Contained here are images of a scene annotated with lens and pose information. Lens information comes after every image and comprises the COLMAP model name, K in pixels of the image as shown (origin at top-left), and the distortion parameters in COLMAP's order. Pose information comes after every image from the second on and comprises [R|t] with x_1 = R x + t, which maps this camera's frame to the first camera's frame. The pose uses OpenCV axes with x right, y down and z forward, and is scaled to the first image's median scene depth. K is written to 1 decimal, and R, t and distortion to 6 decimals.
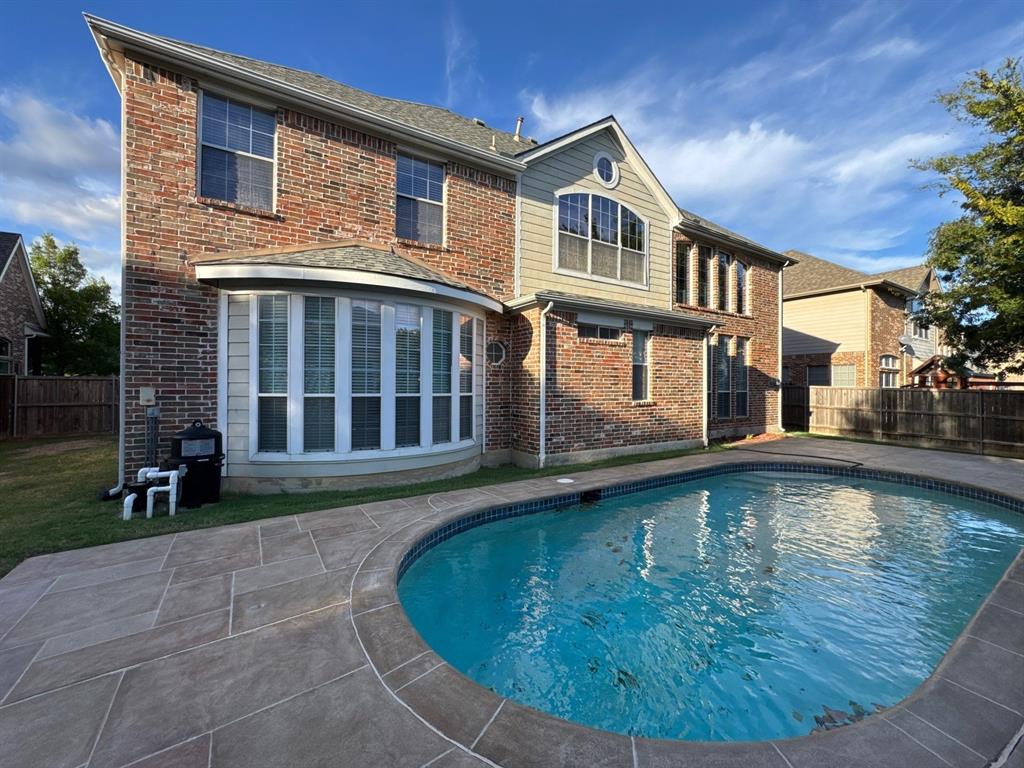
lens RADIAL K [[408.0, 0, 509.7], [0, 408.0, 382.1], [0, 0, 1]] dist [-0.005920, 0.000788]
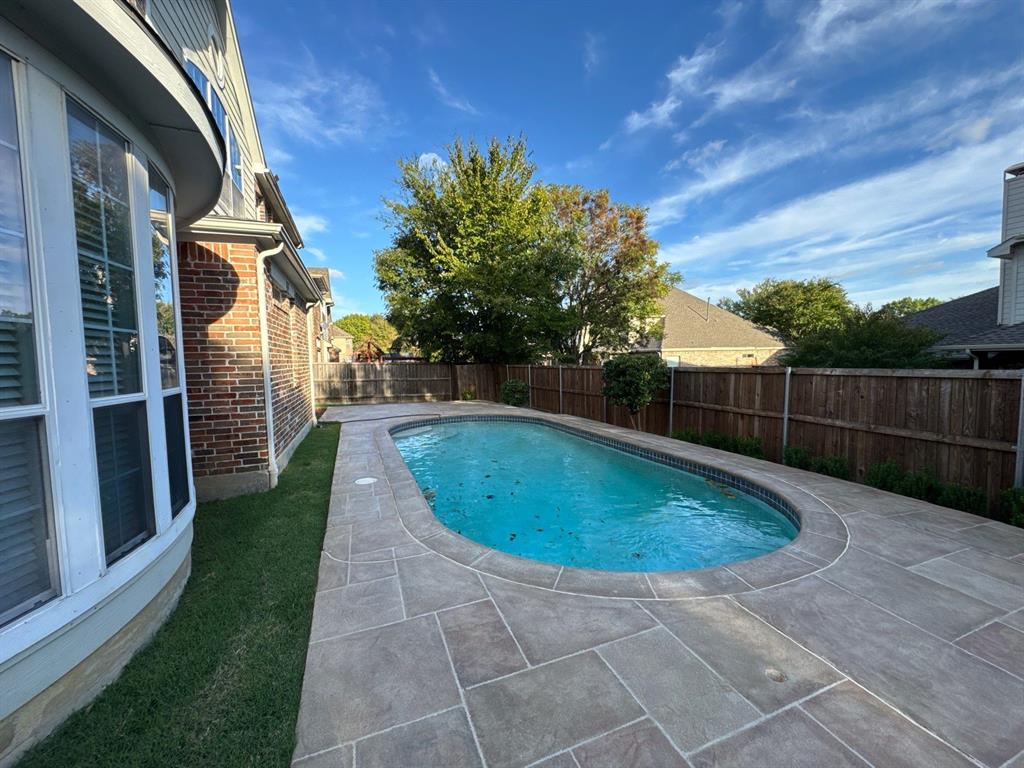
lens RADIAL K [[408.0, 0, 512.7], [0, 408.0, 384.2], [0, 0, 1]] dist [-0.005920, 0.000788]
pose [[0.205454, -0.070140, 0.976150, -0.482707], [0.013908, 0.997537, 0.068749, -0.000818], [-0.978568, -0.000549, 0.205923, 0.460575]]
